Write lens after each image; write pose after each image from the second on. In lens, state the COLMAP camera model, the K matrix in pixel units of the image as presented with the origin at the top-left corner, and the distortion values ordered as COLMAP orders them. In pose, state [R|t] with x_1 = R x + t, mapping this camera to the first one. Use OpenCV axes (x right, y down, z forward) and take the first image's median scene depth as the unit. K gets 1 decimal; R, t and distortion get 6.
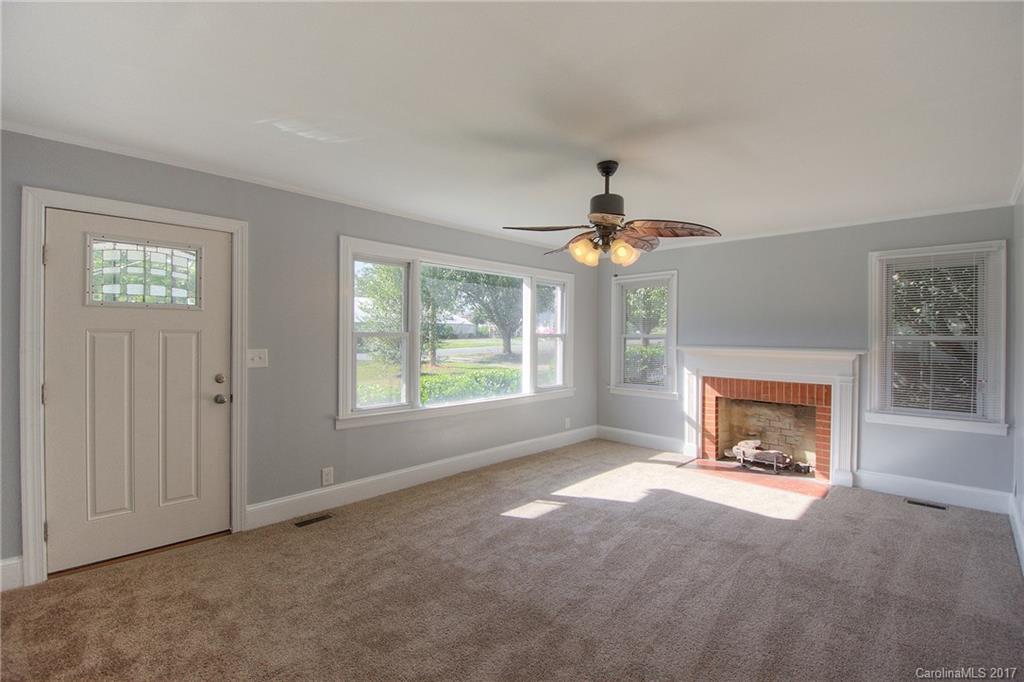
lens RADIAL K [[455.6, 0, 509.6], [0, 455.6, 336.2], [0, 0, 1]] dist [0.007937, -0.016386]
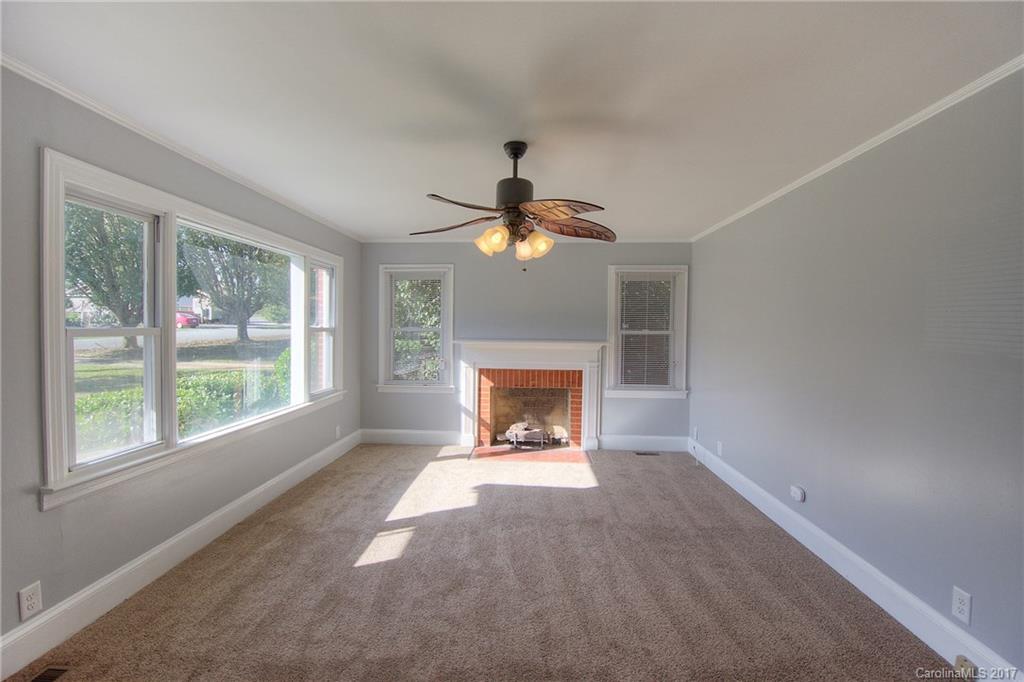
lens RADIAL K [[455.6, 0, 497.9], [0, 455.6, 336.8], [0, 0, 1]] dist [0.007937, -0.016386]
pose [[0.757465, -0.013708, 0.652732, -0.297985], [-0.003108, 0.999693, 0.024600, -0.013875], [-0.652869, -0.020662, 0.757189, 0.239747]]
